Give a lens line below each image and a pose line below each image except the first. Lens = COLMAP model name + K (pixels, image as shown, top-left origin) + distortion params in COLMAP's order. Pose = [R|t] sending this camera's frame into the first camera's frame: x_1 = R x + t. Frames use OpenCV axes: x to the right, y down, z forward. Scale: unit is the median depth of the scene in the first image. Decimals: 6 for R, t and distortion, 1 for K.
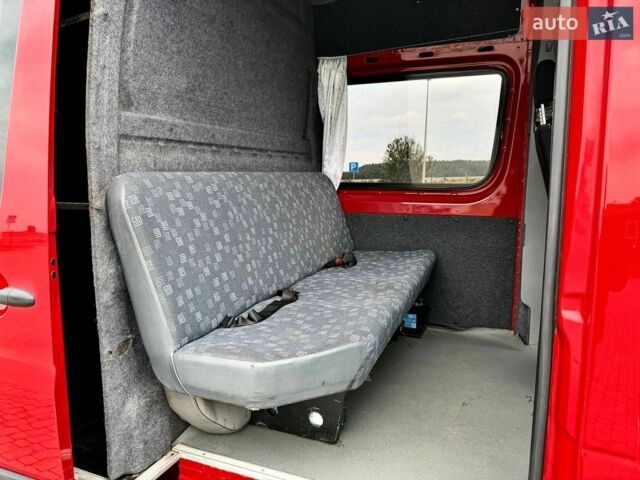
lens RADIAL K [[450.0, 0, 320.0], [0, 450.0, 240.0], [0, 0, 1]] dist [0.011498, 0.000208]
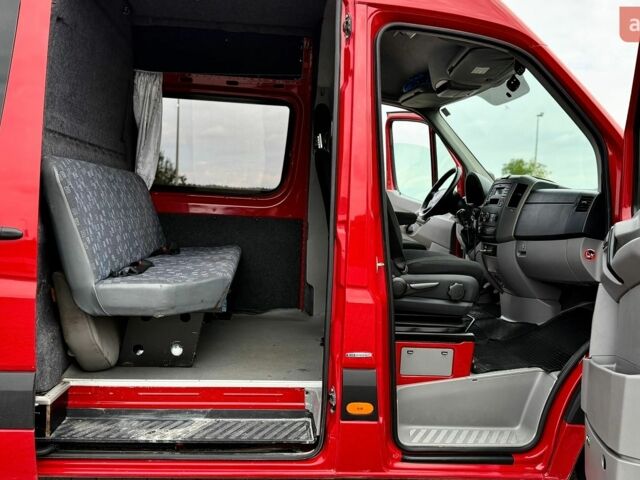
lens RADIAL K [[587.8, 0, 320.0], [0, 587.8, 240.0], [0, 0, 1]] dist [0.100656, -0.179654]
pose [[0.887885, 0.013304, 0.459873, -0.305934], [0.022538, 0.997124, -0.072361, 0.144201], [-0.459513, 0.074613, 0.885032, -0.531655]]
